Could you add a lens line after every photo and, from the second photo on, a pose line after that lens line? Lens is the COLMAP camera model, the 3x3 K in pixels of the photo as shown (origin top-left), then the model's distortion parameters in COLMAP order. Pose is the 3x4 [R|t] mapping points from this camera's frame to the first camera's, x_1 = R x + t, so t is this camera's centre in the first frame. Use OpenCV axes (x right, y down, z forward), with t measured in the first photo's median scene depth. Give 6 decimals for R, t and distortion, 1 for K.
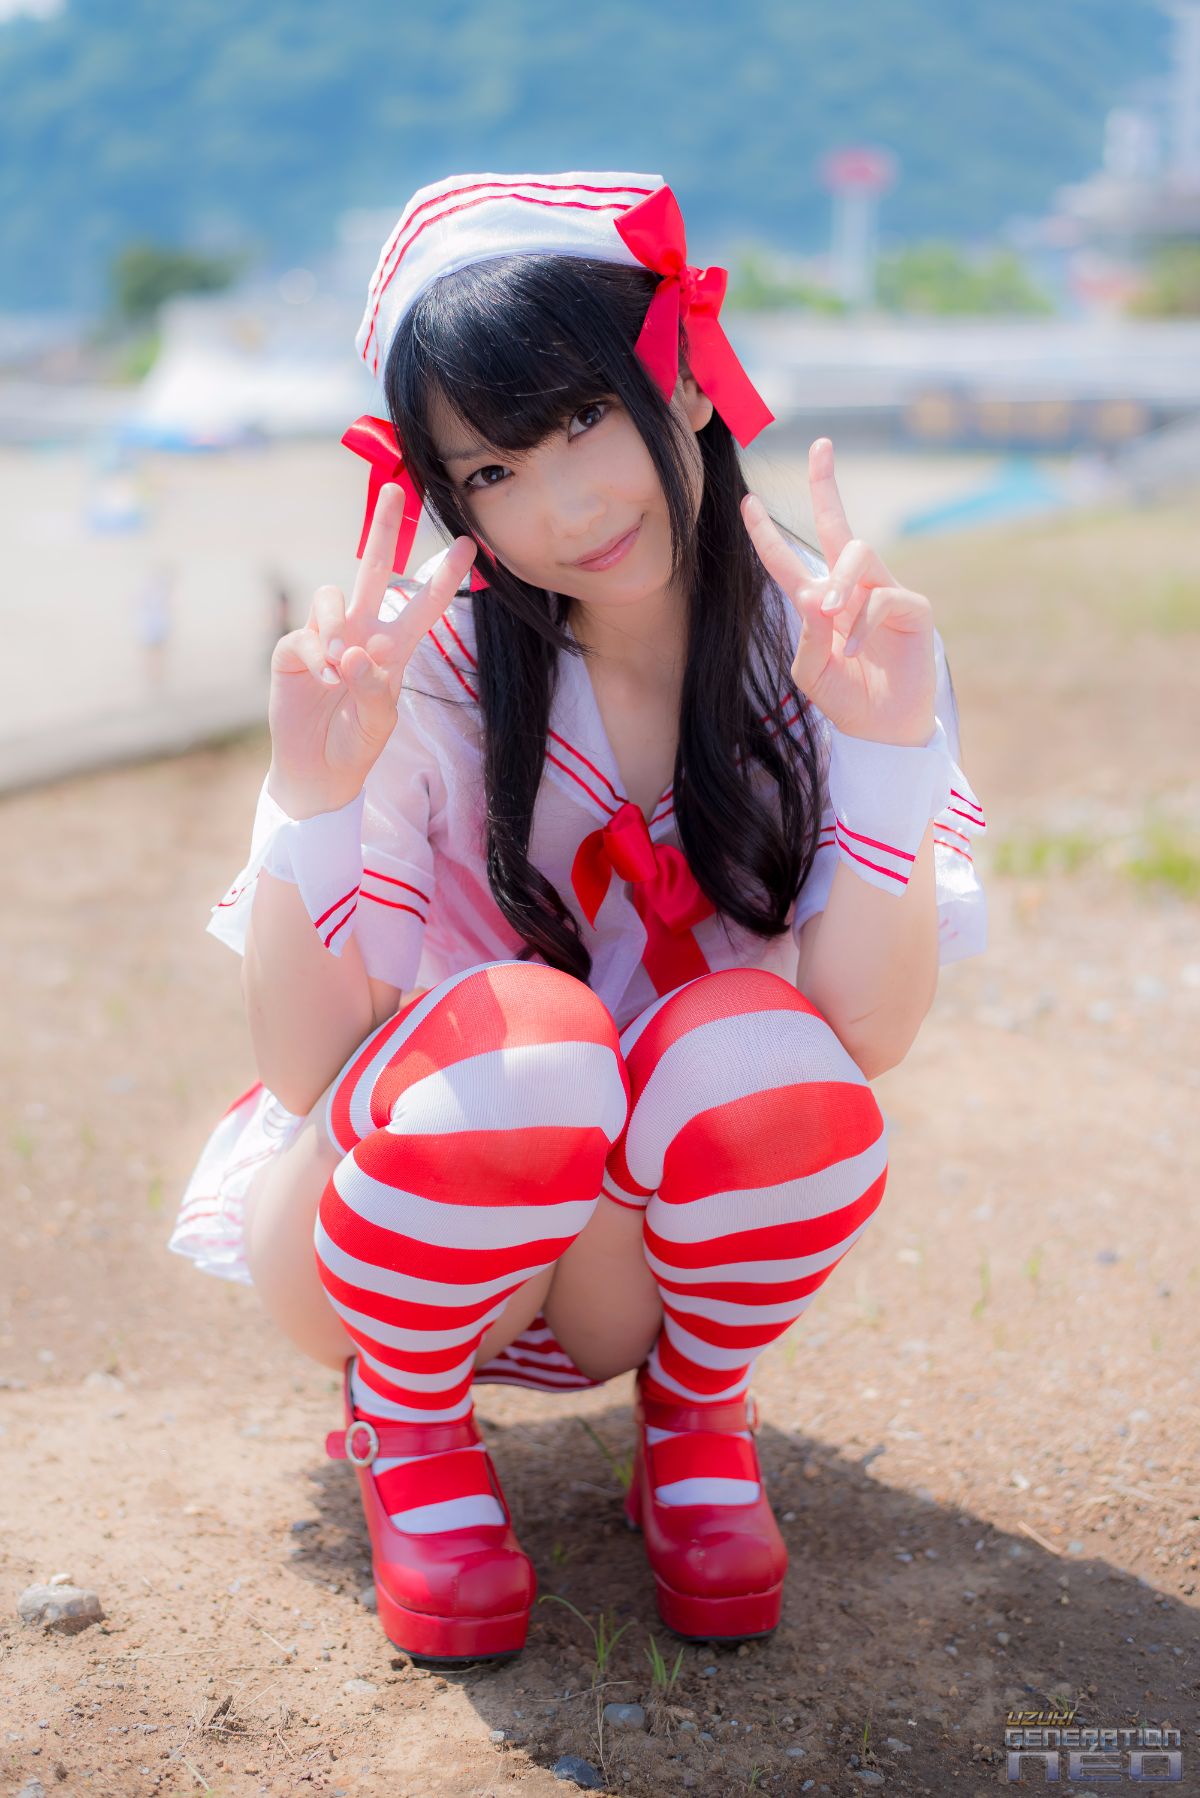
lens RADIAL K [[2628.7, 0, 600.0], [0, 2628.7, 899.0], [0, 0, 1]] dist [0.022997, -0.022979]
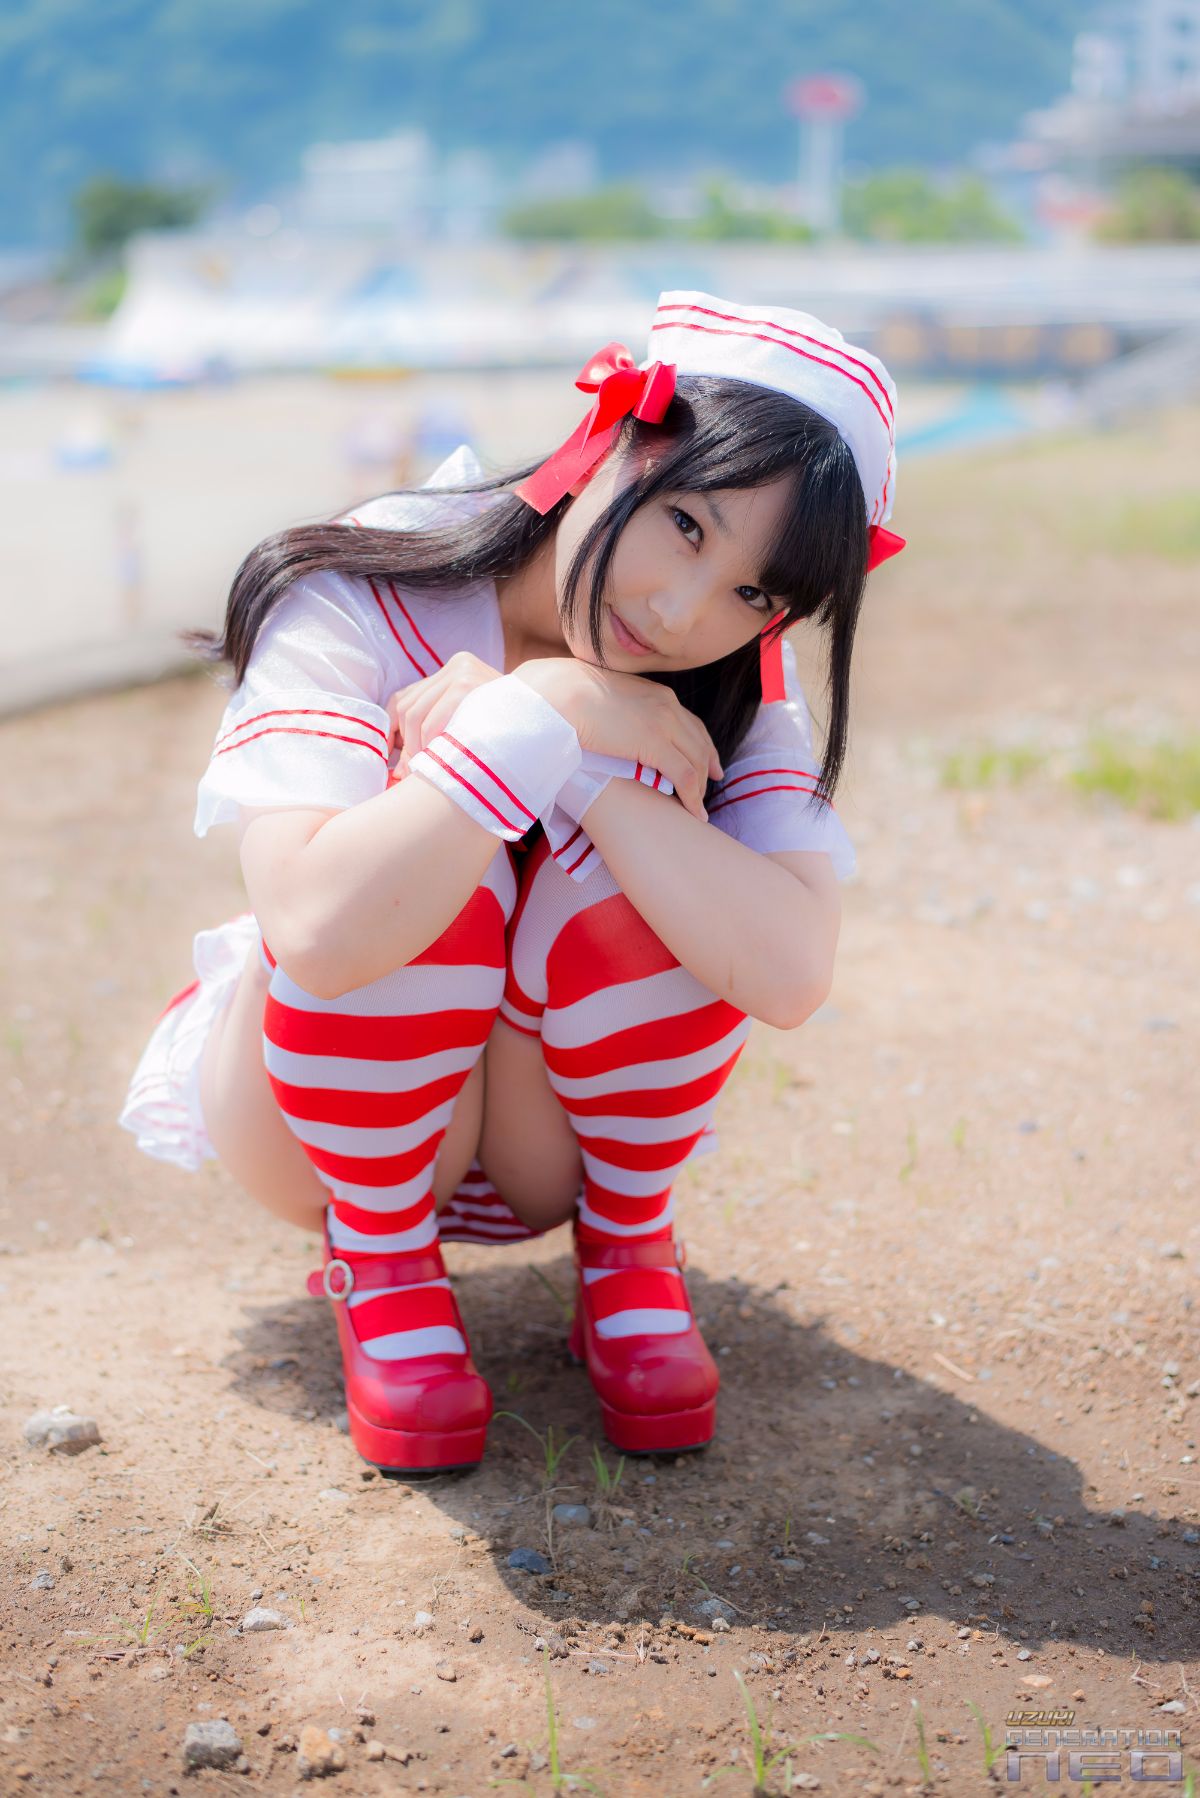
lens RADIAL K [[2628.7, 0, 600.0], [0, 2628.7, 899.0], [0, 0, 1]] dist [0.022997, -0.022979]
pose [[0.999870, -0.013502, 0.008798, 0.012917], [0.013278, 0.999598, 0.025038, 0.018459], [-0.009133, -0.024918, 0.999648, -0.092762]]
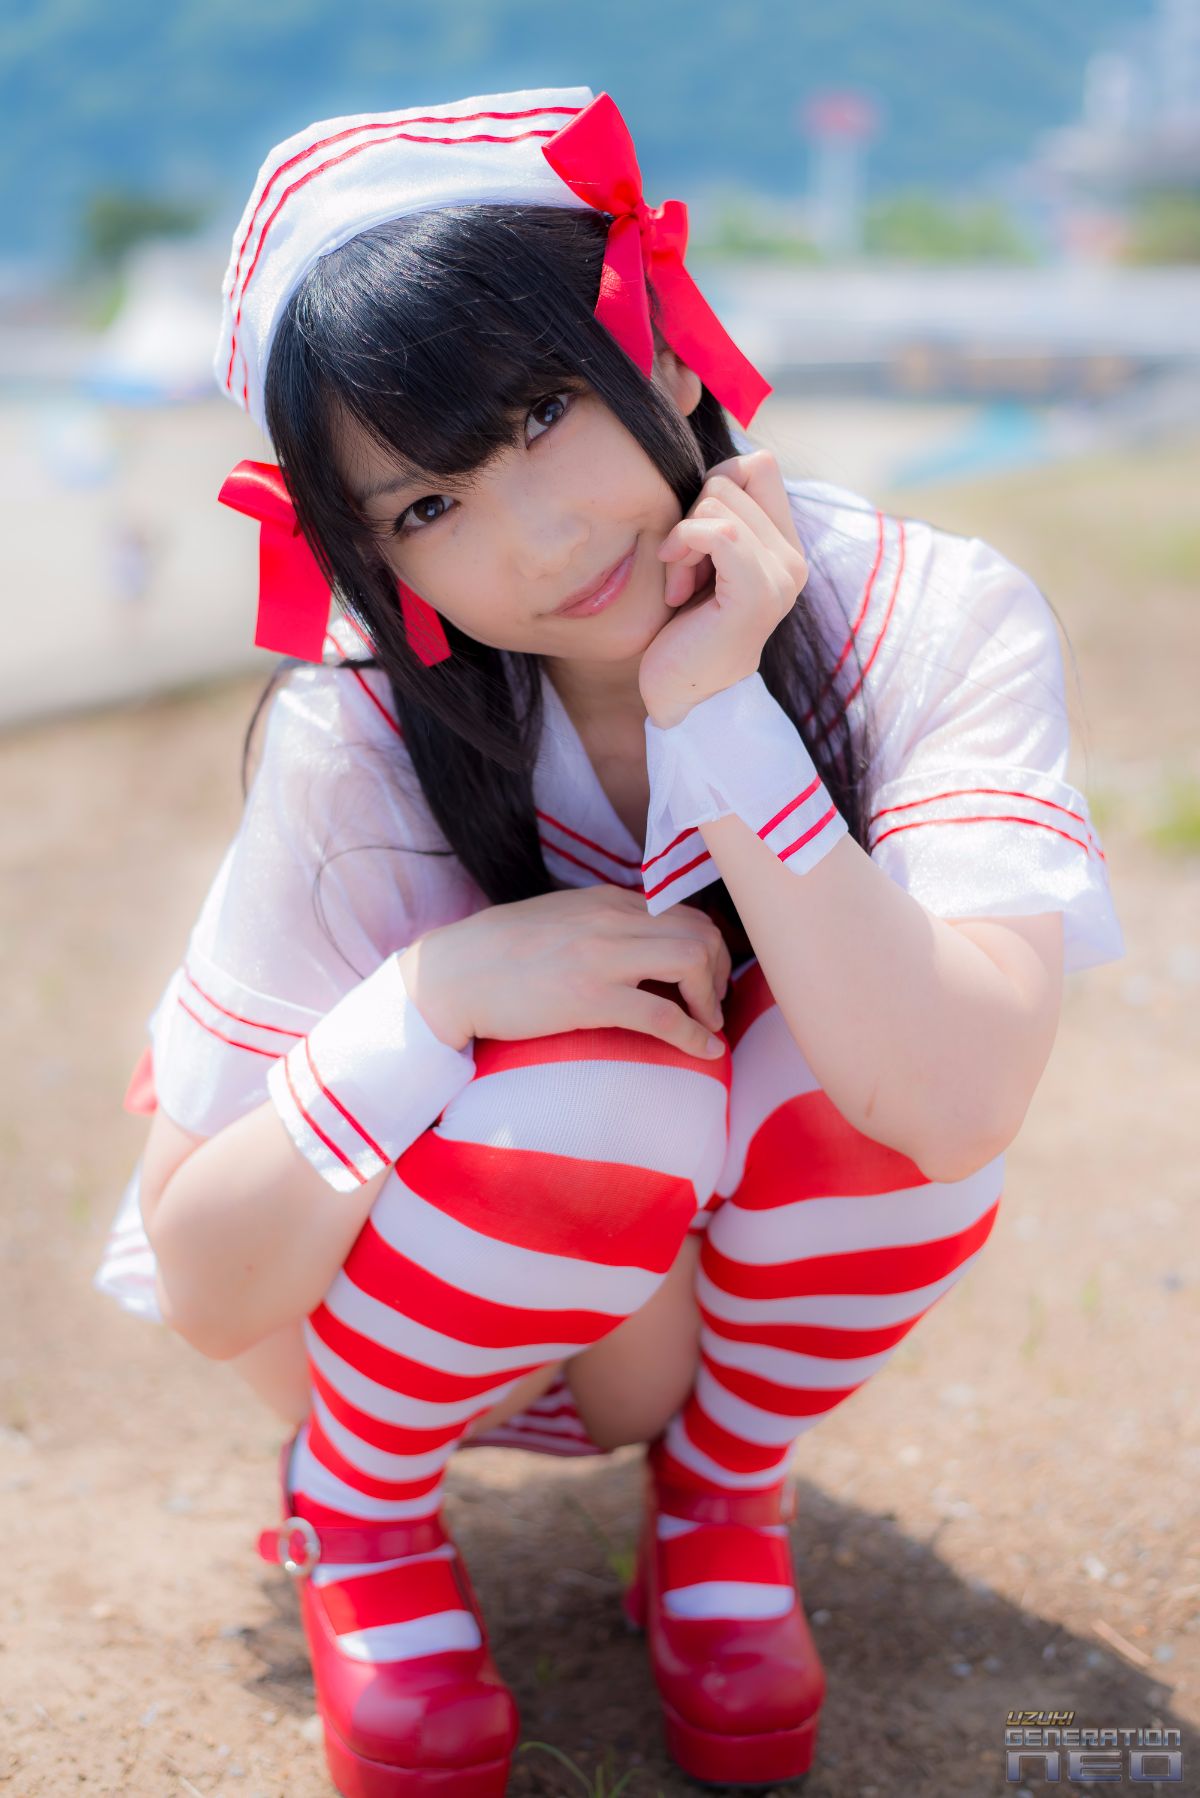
lens RADIAL K [[2642.8, 0, 600.0], [0, 2642.8, 899.0], [0, 0, 1]] dist [0.039391, -0.010608]
pose [[0.999960, 0.001837, 0.008709, -0.005835], [-0.001978, 0.999868, 0.016138, -0.005979], [-0.008679, -0.016155, 0.999832, 0.167541]]
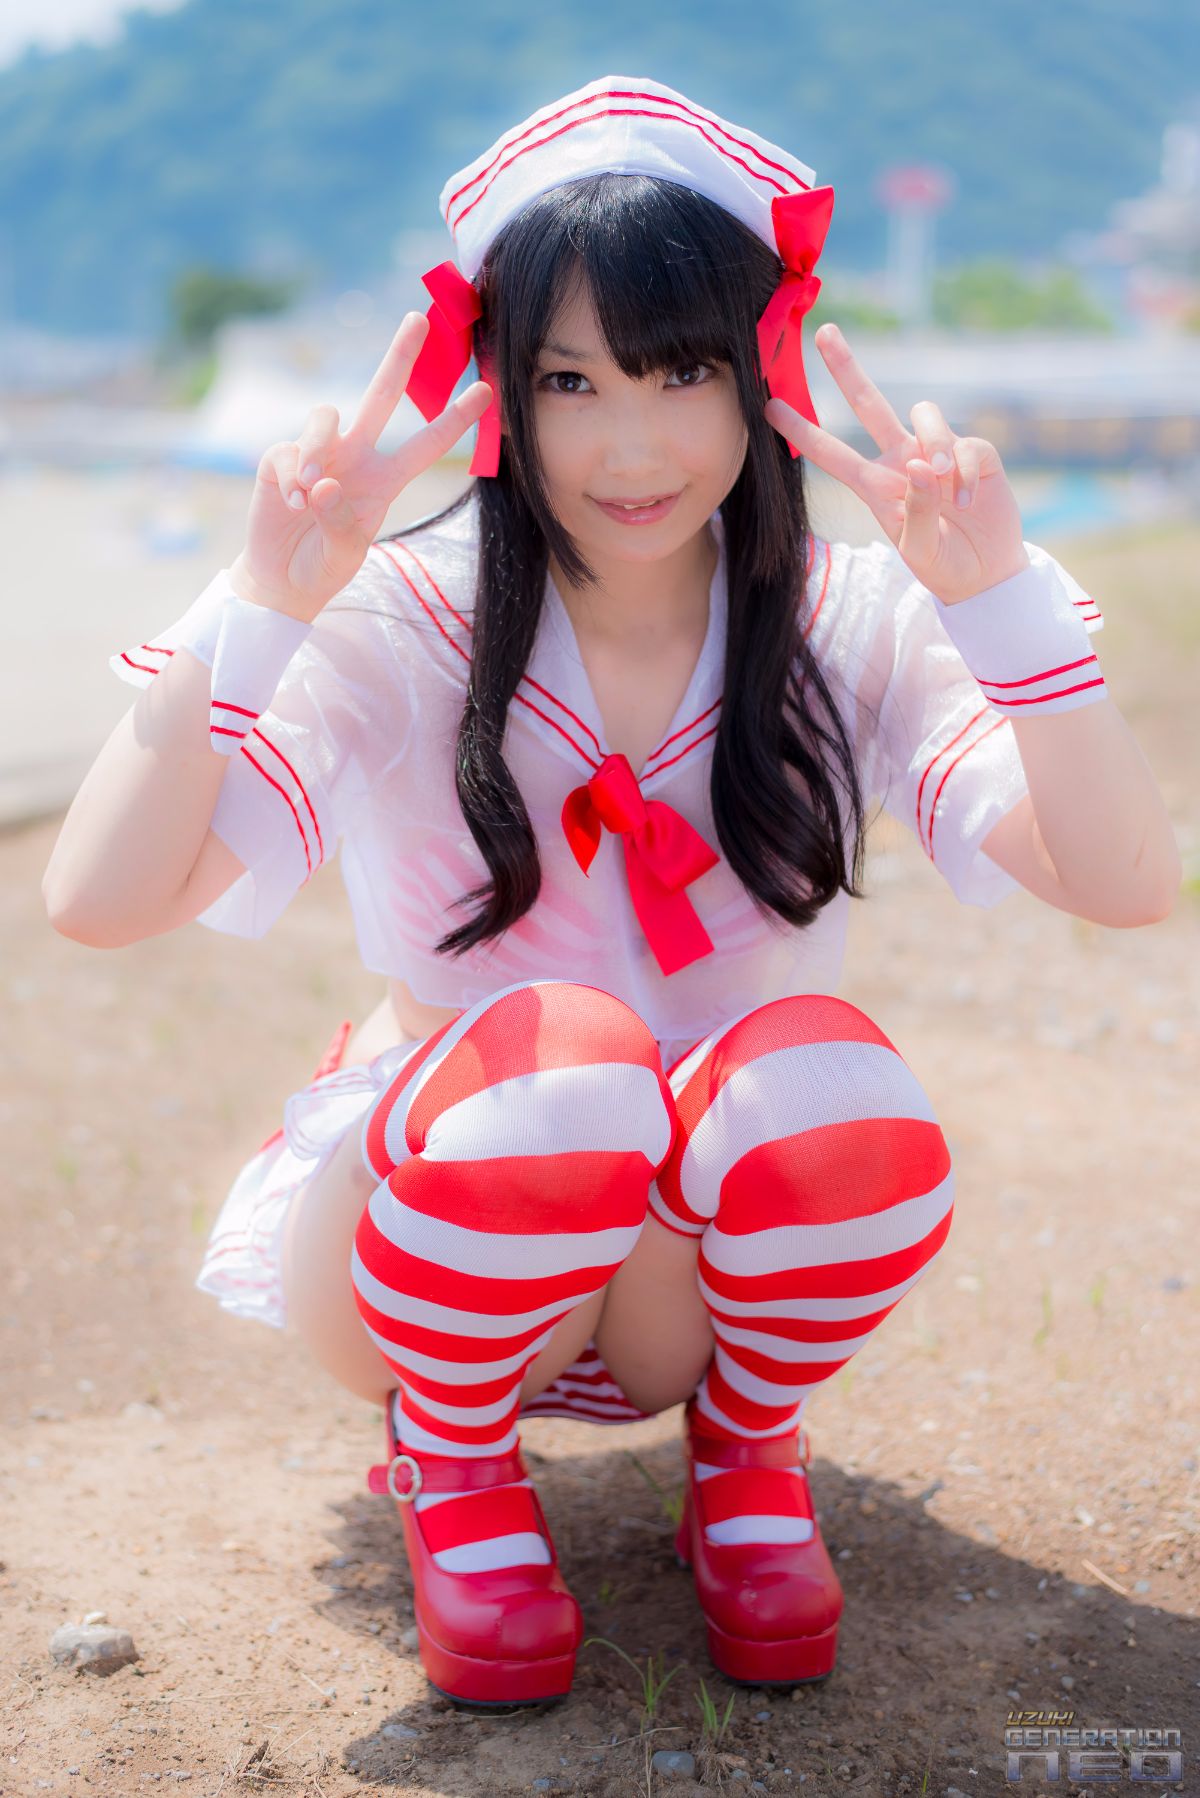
lens RADIAL K [[2628.7, 0, 600.0], [0, 2628.7, 899.0], [0, 0, 1]] dist [0.022997, -0.022979]
pose [[0.999751, -0.002962, -0.022098, 0.003865], [0.002797, 0.999968, -0.007532, 0.000568], [0.022119, 0.007468, 0.999727, 0.027930]]
